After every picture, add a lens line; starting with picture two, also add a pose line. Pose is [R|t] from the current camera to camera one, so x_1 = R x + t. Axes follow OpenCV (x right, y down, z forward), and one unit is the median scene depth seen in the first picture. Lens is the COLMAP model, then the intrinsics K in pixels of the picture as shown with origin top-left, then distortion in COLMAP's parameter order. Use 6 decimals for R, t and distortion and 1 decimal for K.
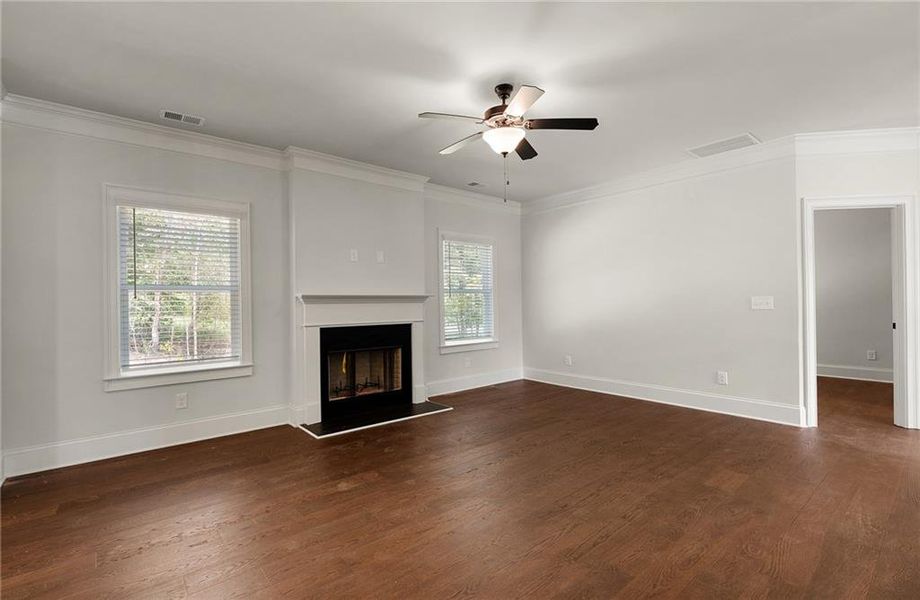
lens RADIAL K [[416.3, 0, 458.4], [0, 416.3, 304.1], [0, 0, 1]] dist [-0.004312, 0.000416]
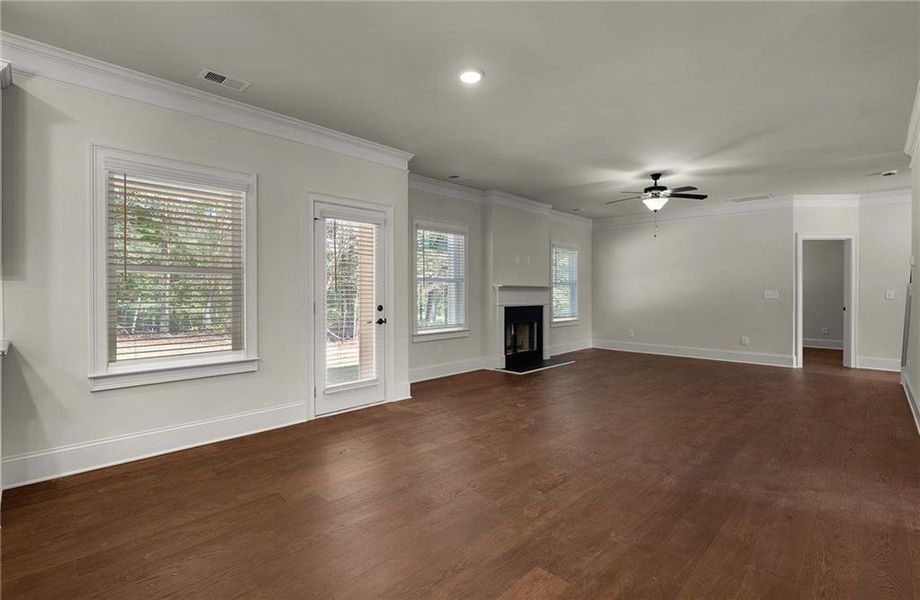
lens RADIAL K [[416.3, 0, 461.5], [0, 416.3, 295.8], [0, 0, 1]] dist [-0.004312, 0.000416]
pose [[0.995864, 0.013687, 0.089823, -0.604212], [-0.014342, 0.999875, 0.006646, 0.008102], [-0.089721, -0.007907, 0.995936, -0.502331]]
